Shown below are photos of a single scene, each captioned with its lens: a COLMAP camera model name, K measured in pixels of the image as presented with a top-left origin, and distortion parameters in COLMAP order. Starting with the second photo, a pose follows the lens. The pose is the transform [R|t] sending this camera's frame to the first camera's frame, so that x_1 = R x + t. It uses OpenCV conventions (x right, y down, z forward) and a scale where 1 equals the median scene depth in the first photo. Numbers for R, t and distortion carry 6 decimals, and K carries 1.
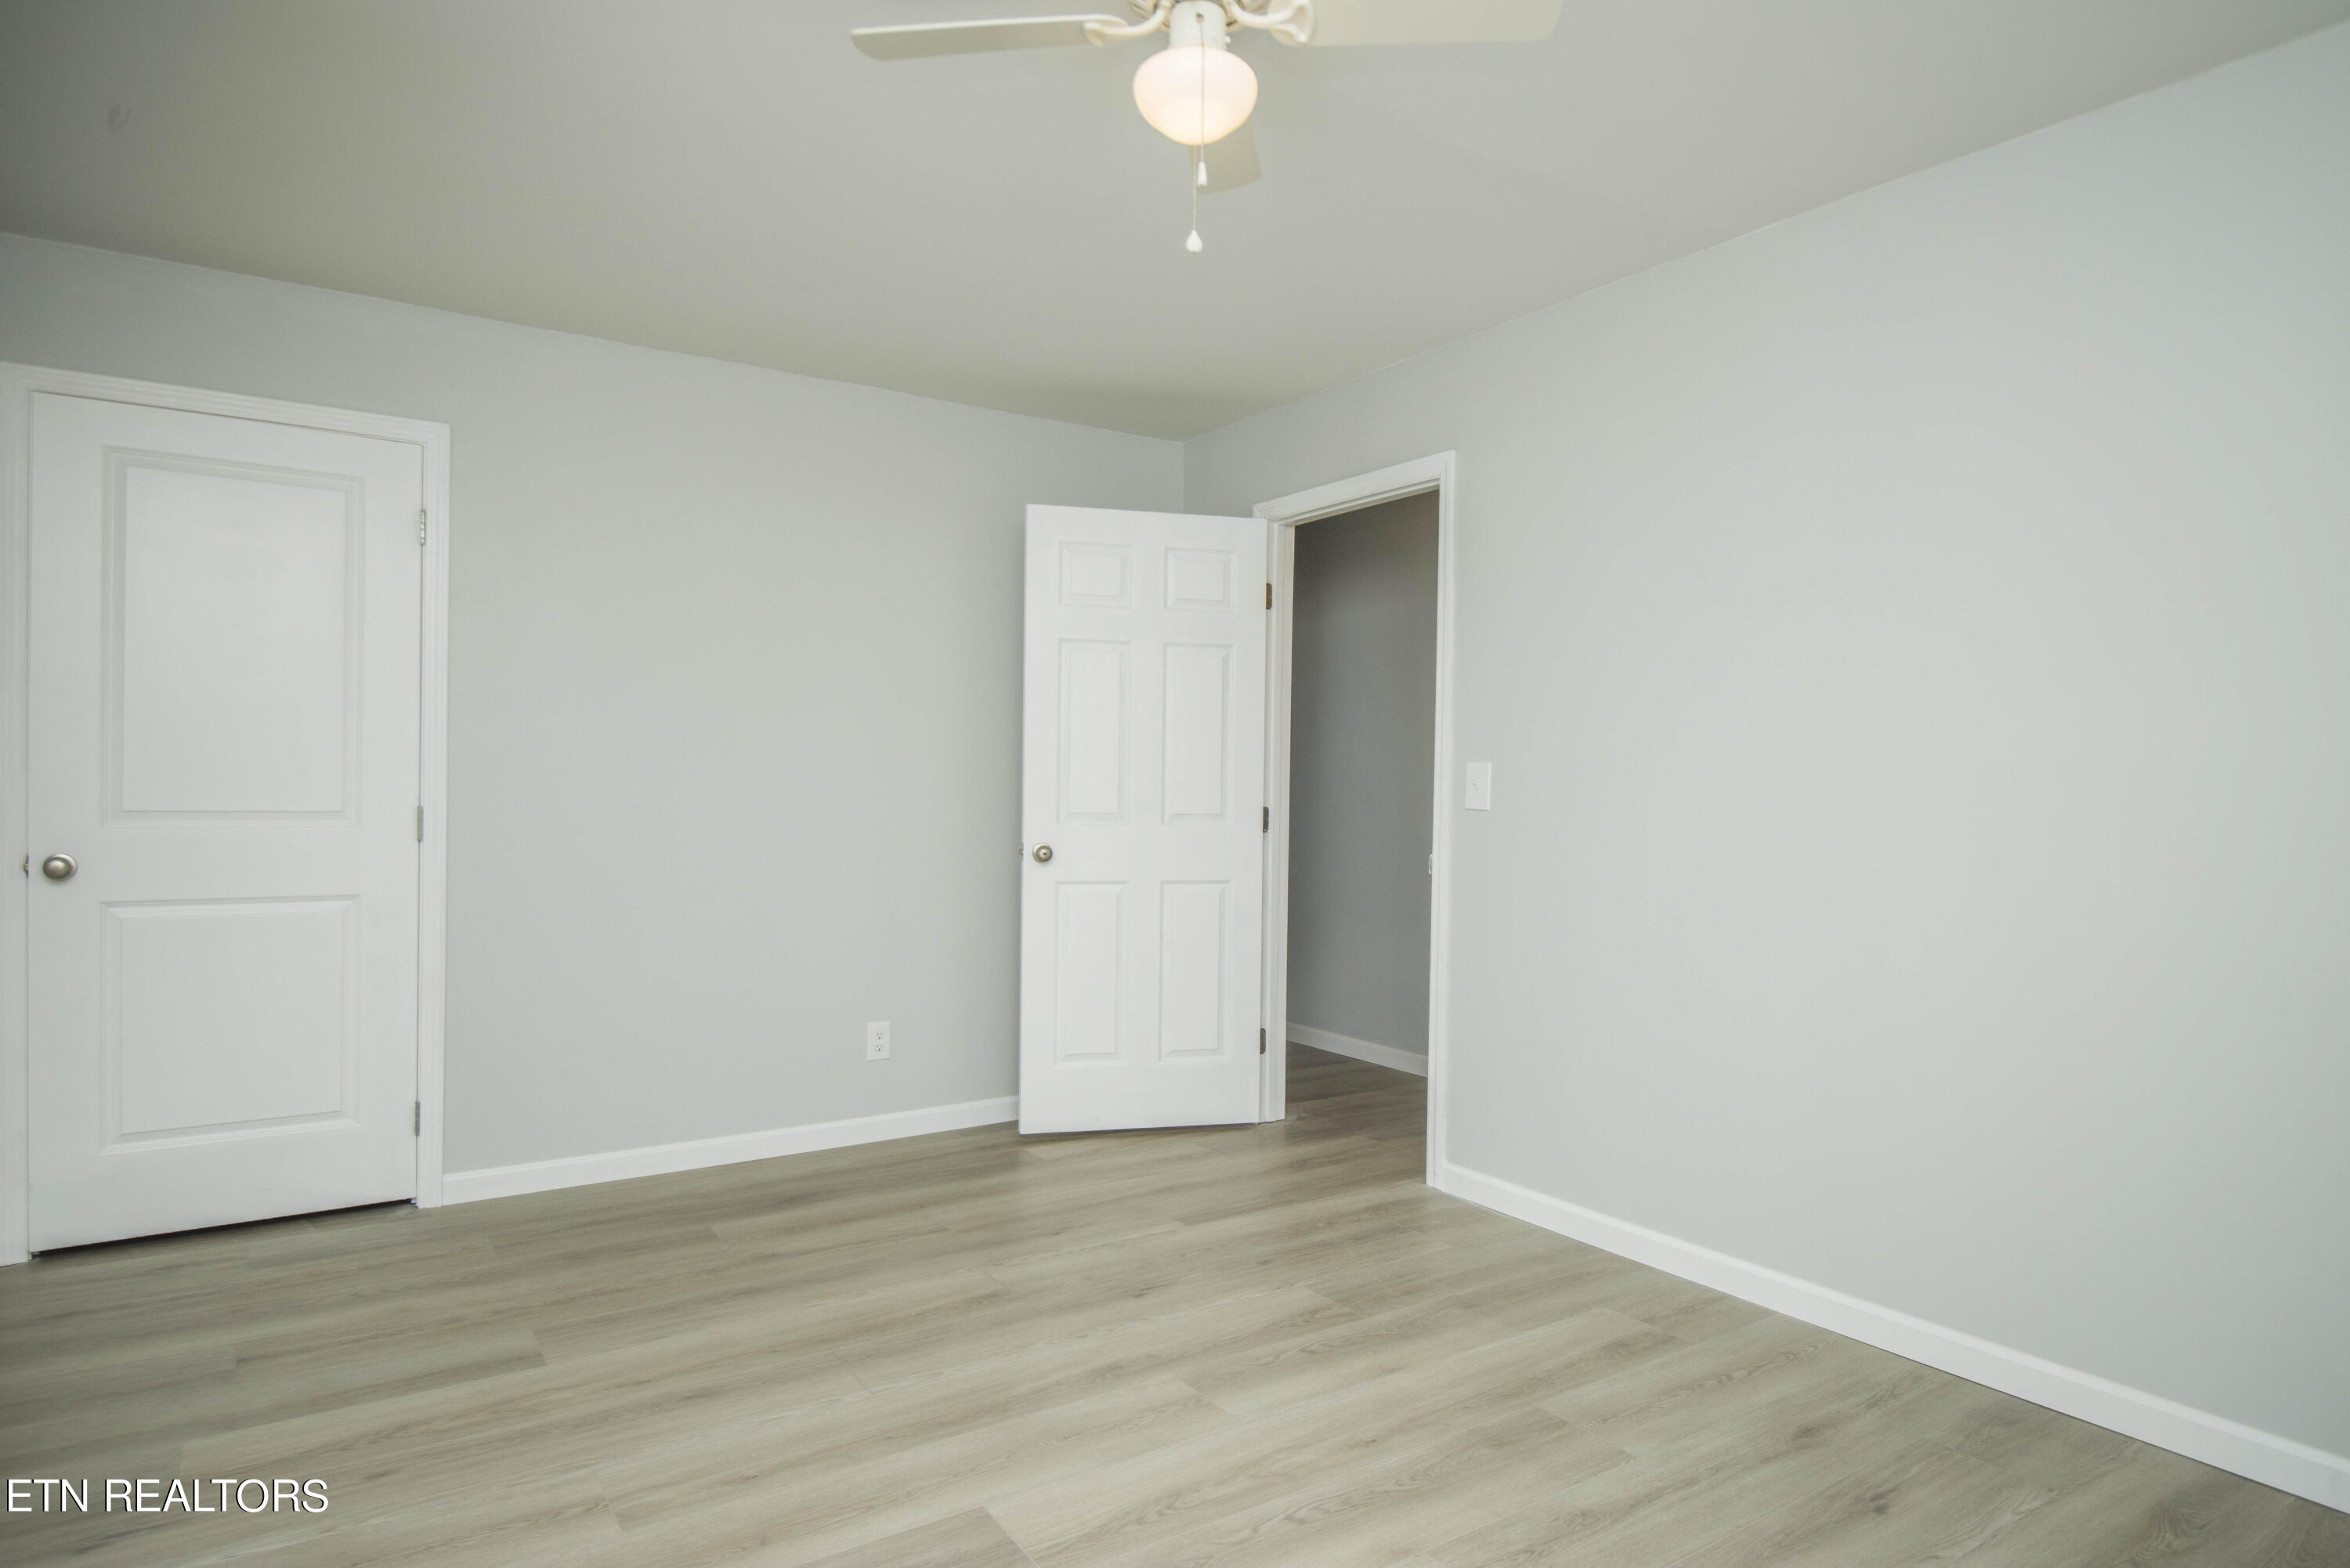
lens RADIAL K [[1331.6, 0, 1181.1], [0, 1331.6, 794.3], [0, 0, 1]] dist [0.010943, -0.023484]
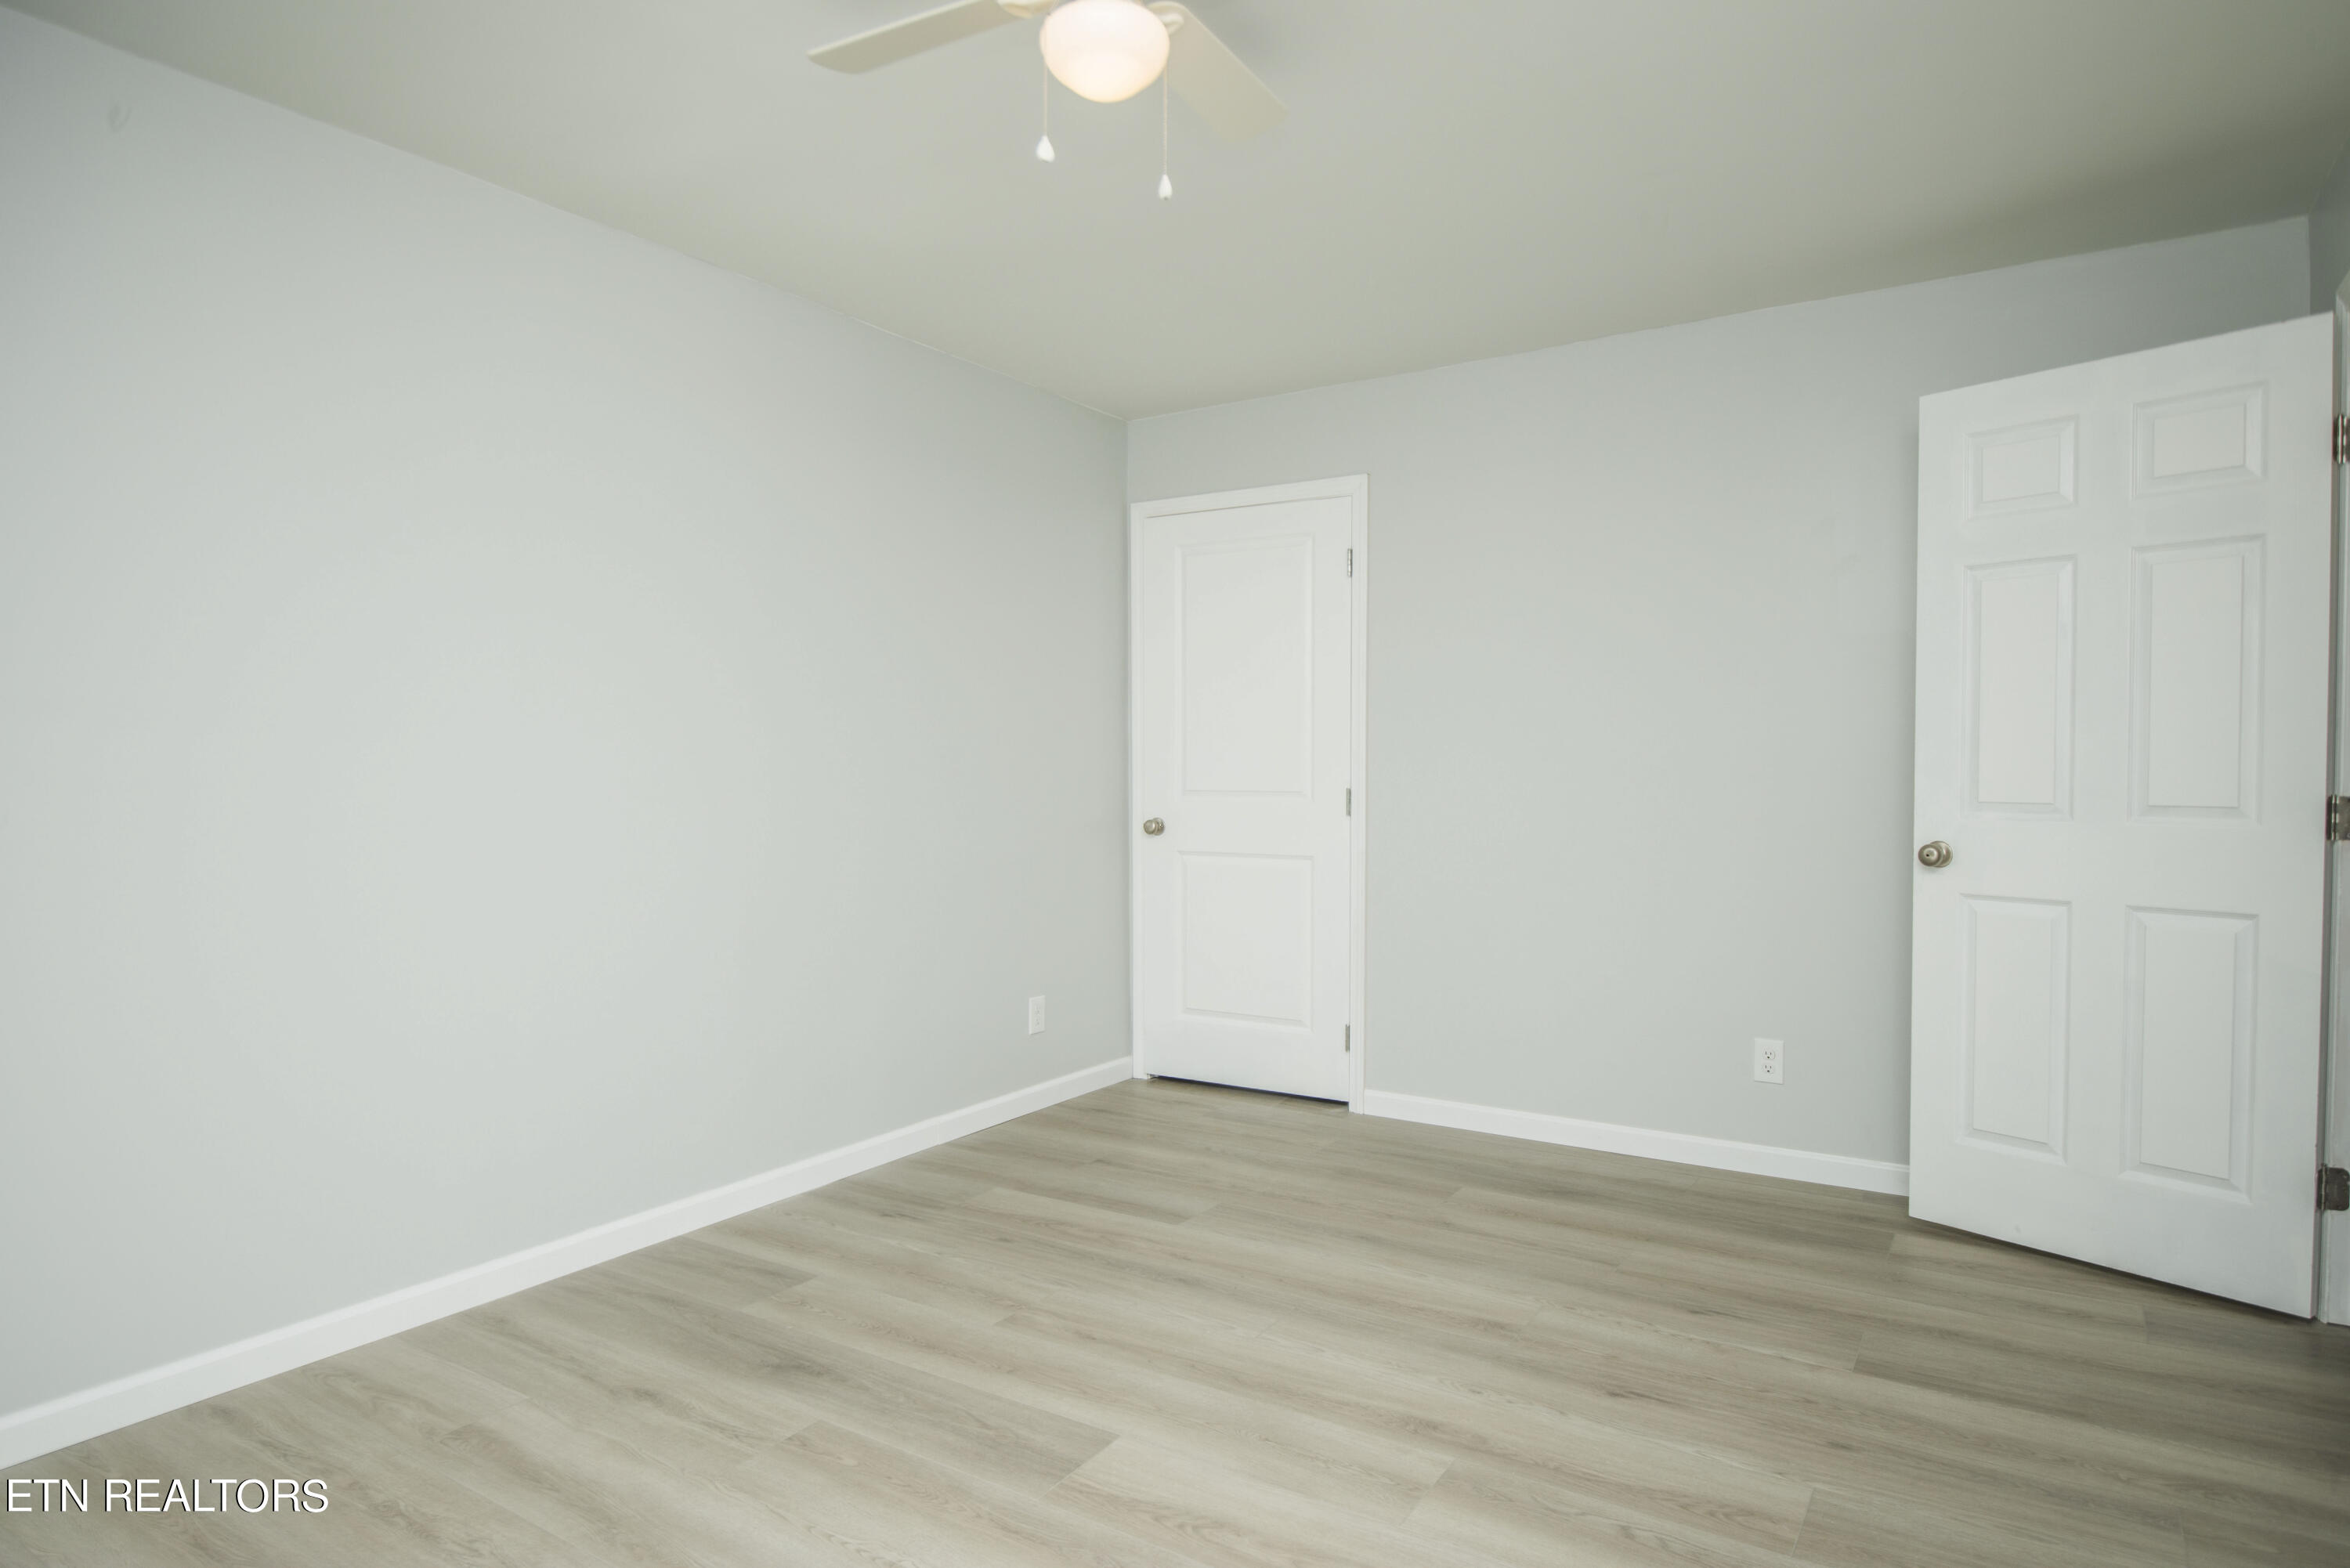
lens RADIAL K [[1331.6, 0, 1175.6], [0, 1331.6, 772.3], [0, 0, 1]] dist [0.010943, -0.023484]
pose [[0.396362, -0.005196, -0.918080, 0.626289], [-0.001704, 0.999978, -0.006395, 0.004622], [0.918093, 0.004099, 0.396344, 0.447638]]
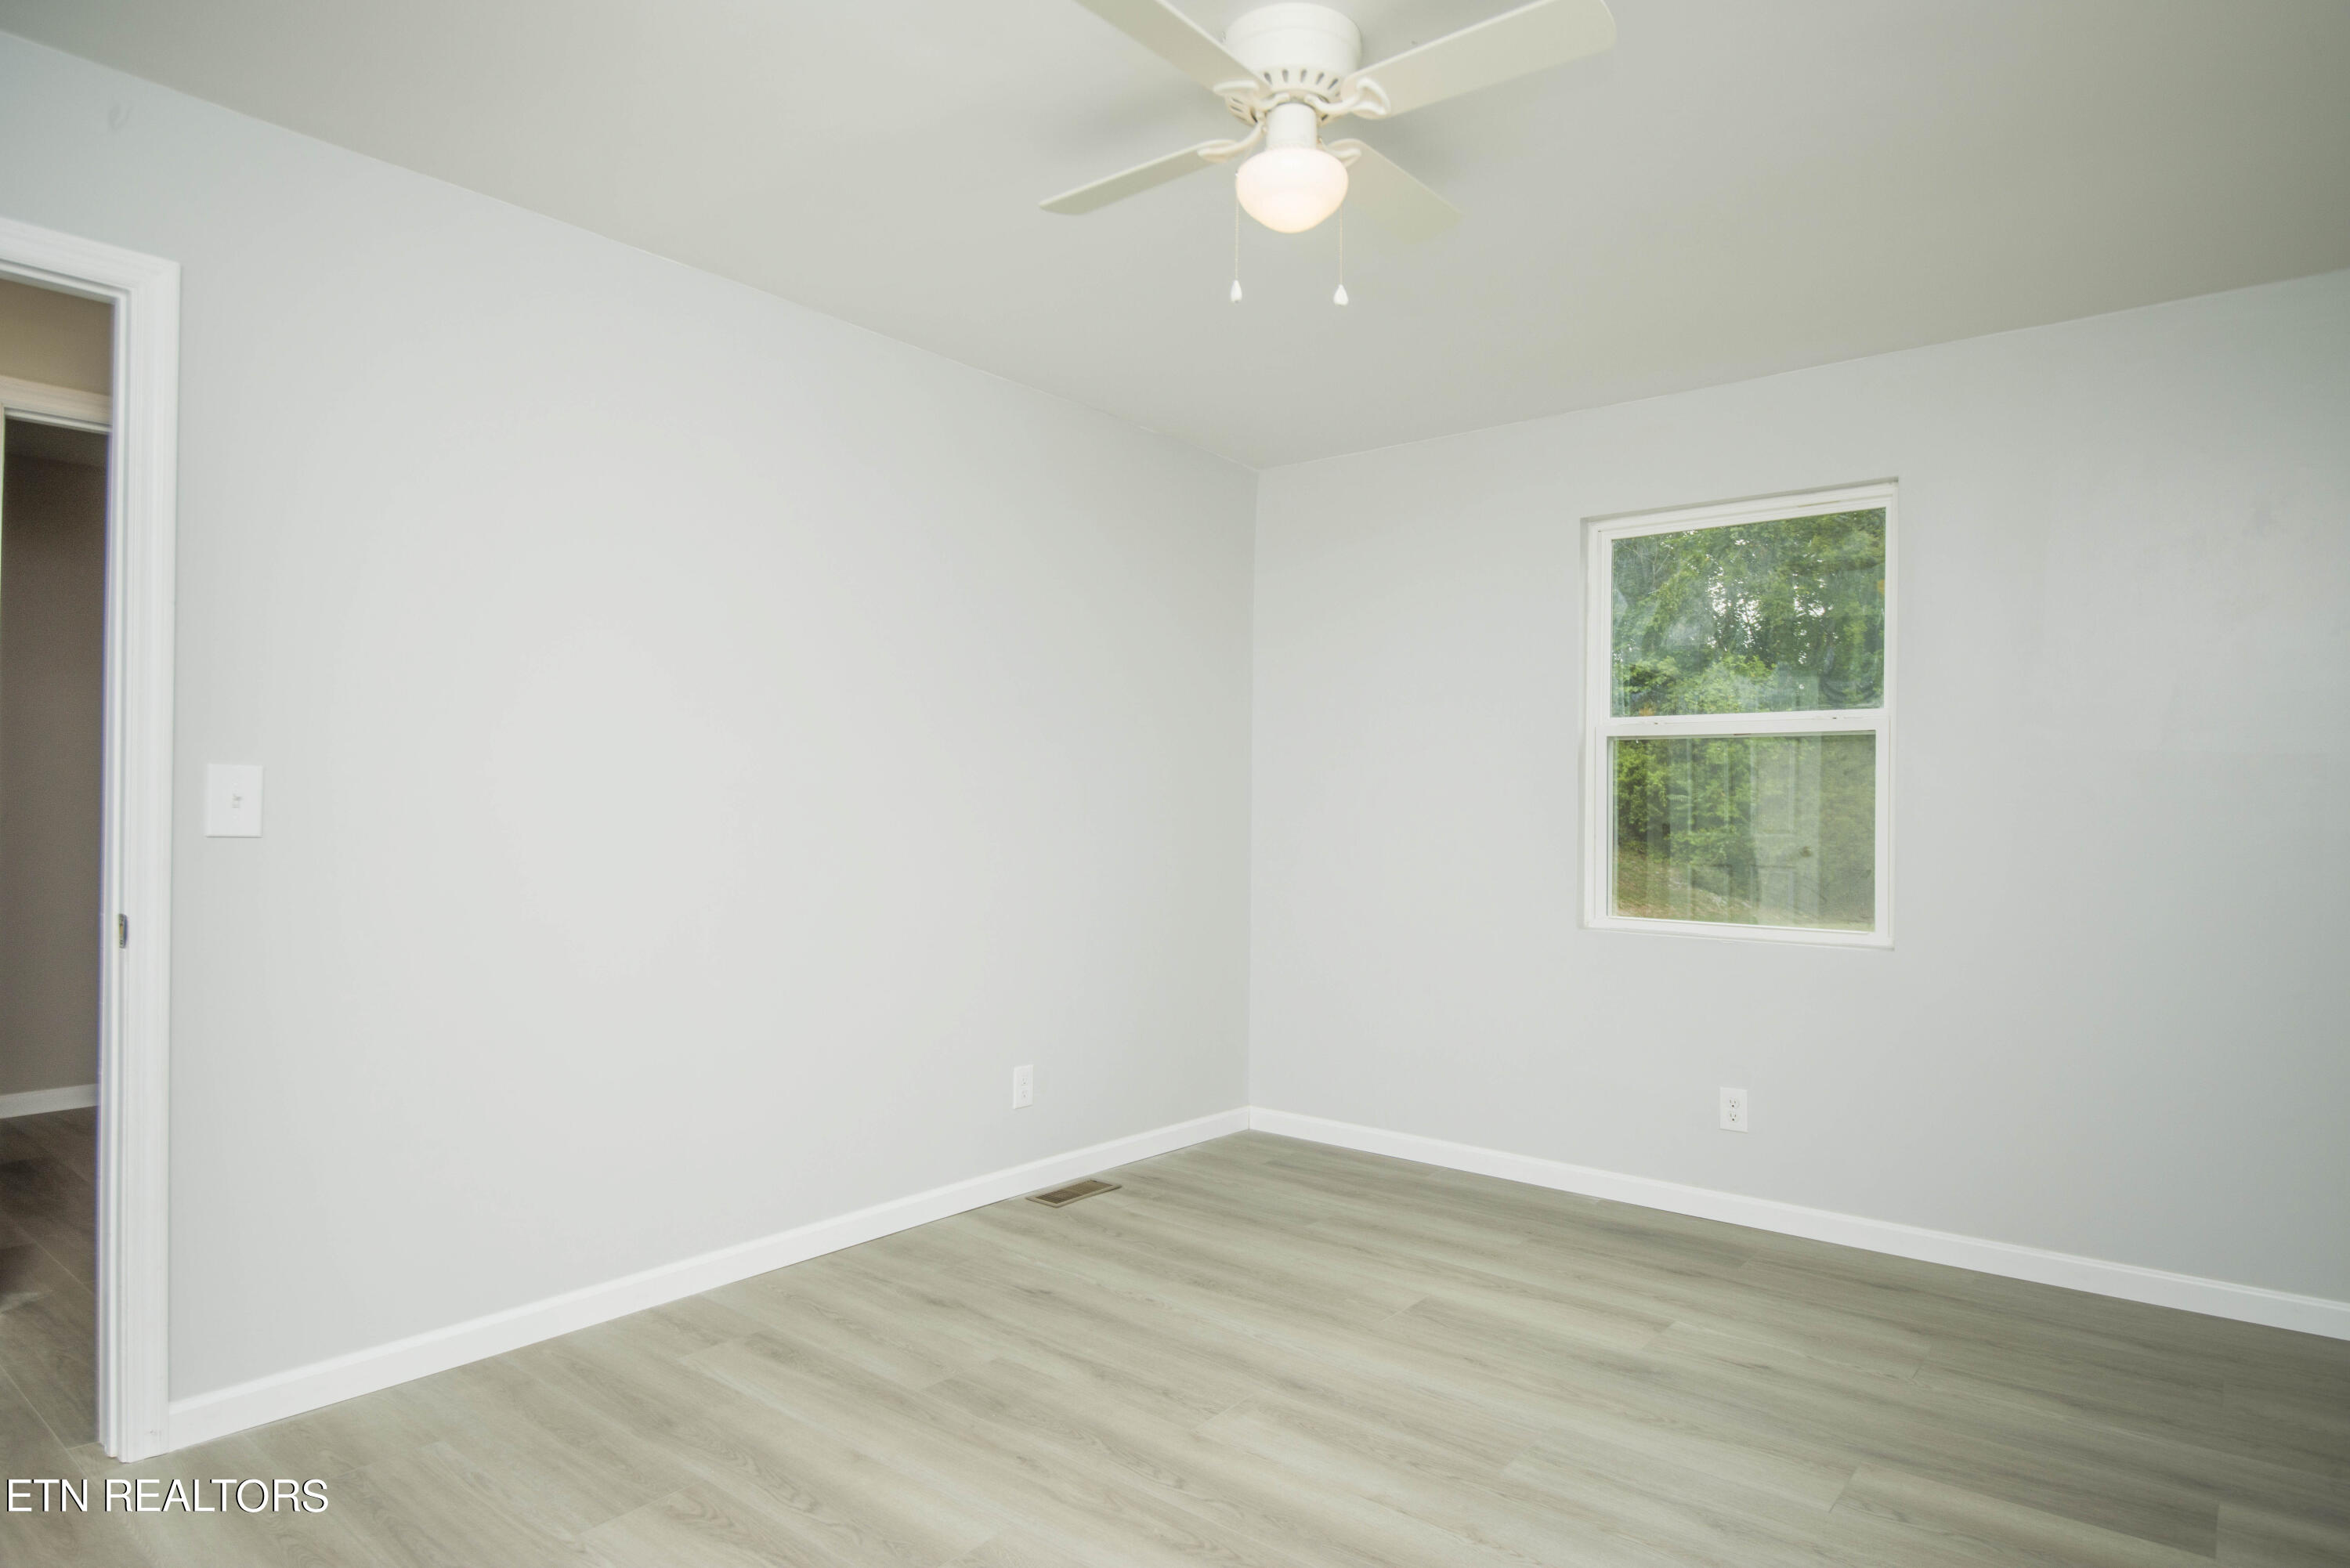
lens RADIAL K [[1331.6, 0, 1175.2], [0, 1331.6, 788.9], [0, 0, 1]] dist [0.010943, -0.023484]
pose [[-0.285886, 0.000386, 0.958264, -0.688840], [0.000410, 1.000000, -0.000281, -0.013708], [-0.958264, 0.000313, -0.285886, 0.952638]]
